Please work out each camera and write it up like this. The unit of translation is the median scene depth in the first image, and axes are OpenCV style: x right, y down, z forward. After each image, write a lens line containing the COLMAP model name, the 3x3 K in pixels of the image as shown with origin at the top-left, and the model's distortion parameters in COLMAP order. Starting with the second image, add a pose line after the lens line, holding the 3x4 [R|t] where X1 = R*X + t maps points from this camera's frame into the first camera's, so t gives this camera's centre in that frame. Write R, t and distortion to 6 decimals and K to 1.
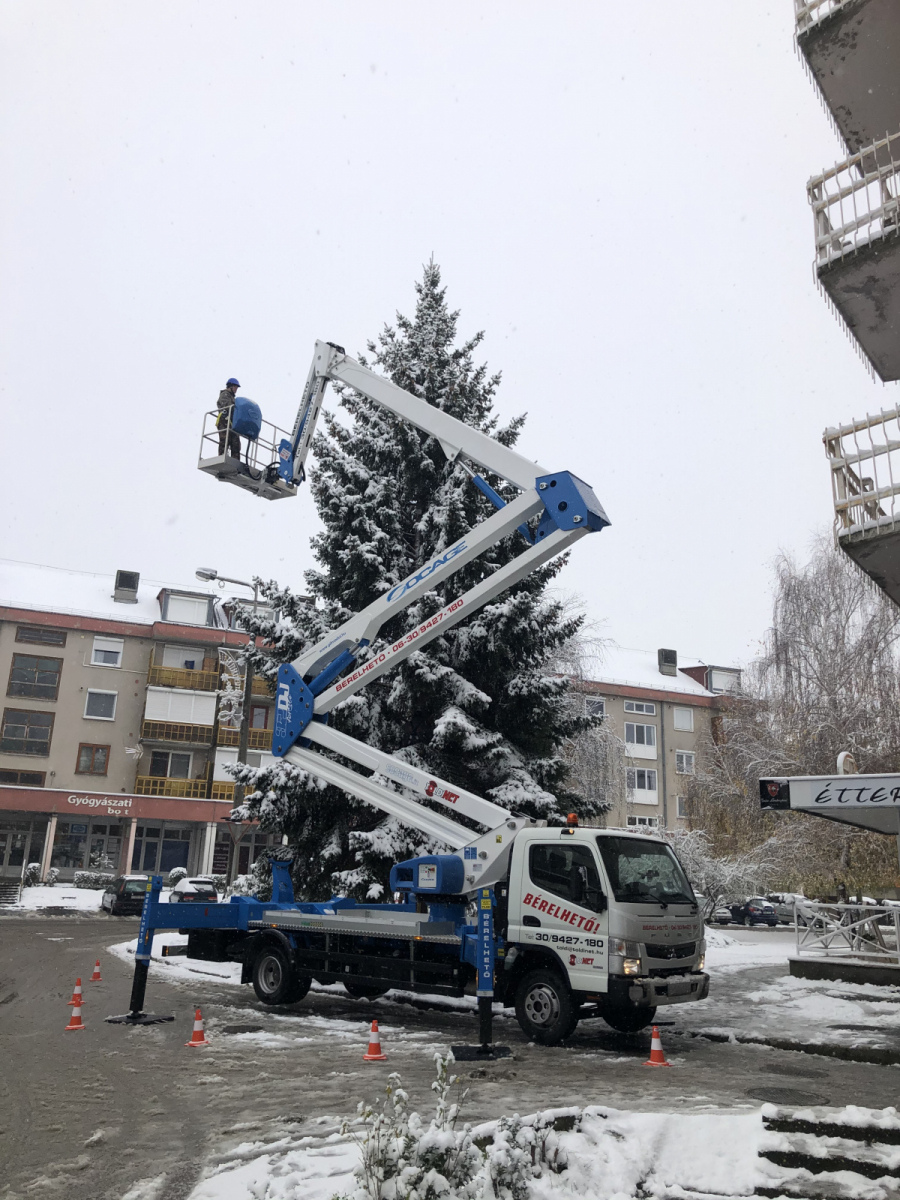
lens RADIAL K [[971.3, 0, 449.0], [0, 971.3, 616.0], [0, 0, 1]] dist [0.001369, 0.003343]
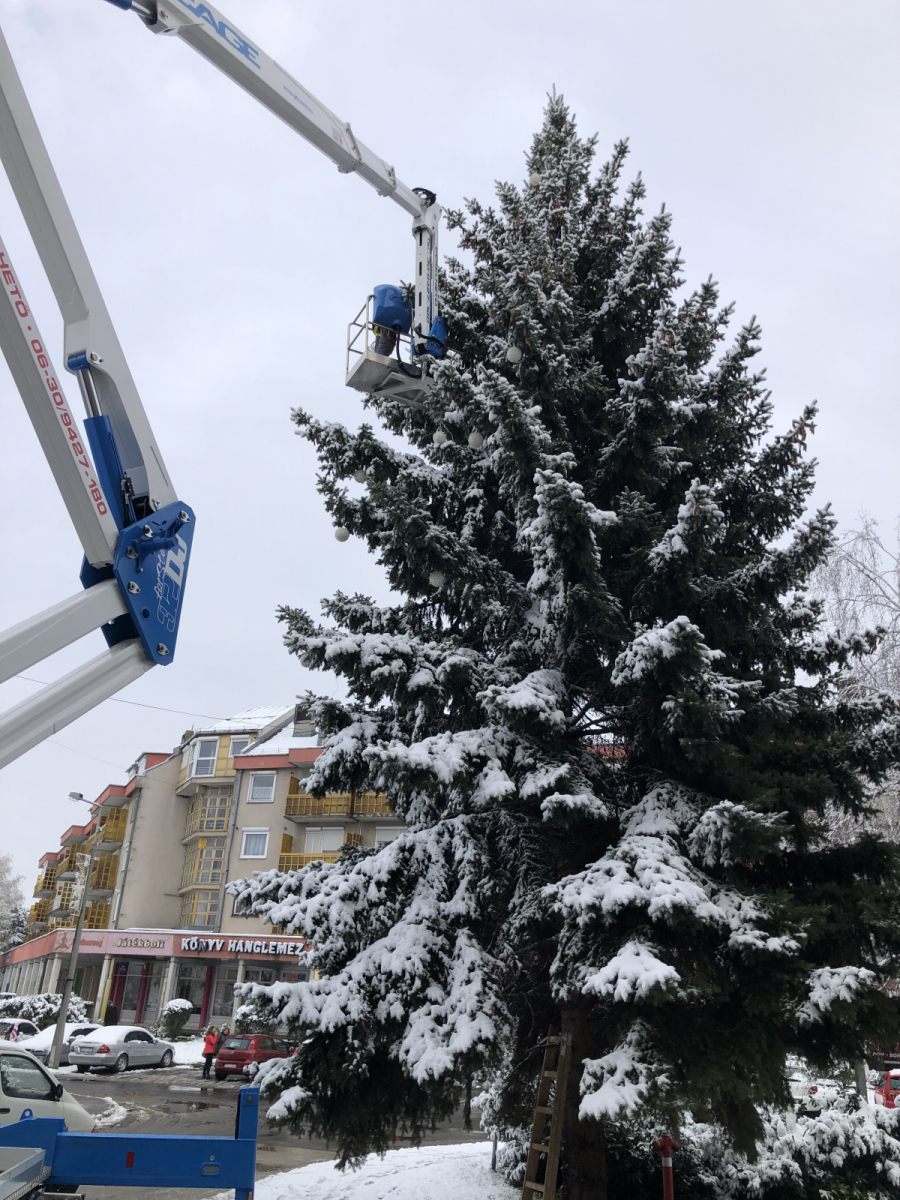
lens RADIAL K [[988.9, 0, 450.0], [0, 988.9, 600.0], [0, 0, 1]] dist [-0.004514, 0.013940]
pose [[0.727762, -0.262731, -0.633510, 0.516215], [0.143269, 0.961573, -0.234202, 0.226370], [0.670698, 0.079681, 0.737438, 0.900789]]
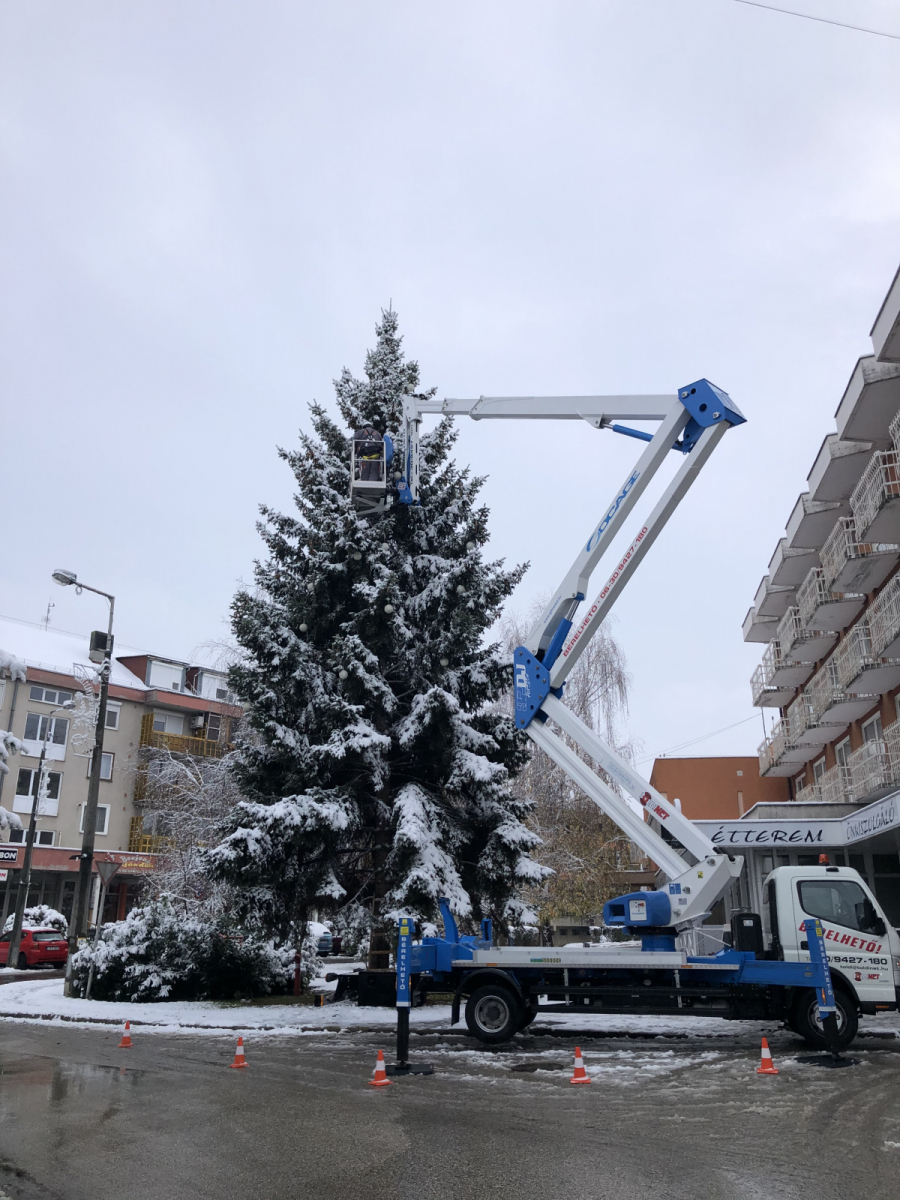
lens RADIAL K [[988.9, 0, 450.0], [0, 988.9, 600.0], [0, 0, 1]] dist [-0.002427, 0.094386]
pose [[0.882644, 0.113927, 0.456027, -0.777384], [-0.092794, 0.993322, -0.068555, 0.013510], [-0.460792, 0.018193, 0.887322, 0.092393]]
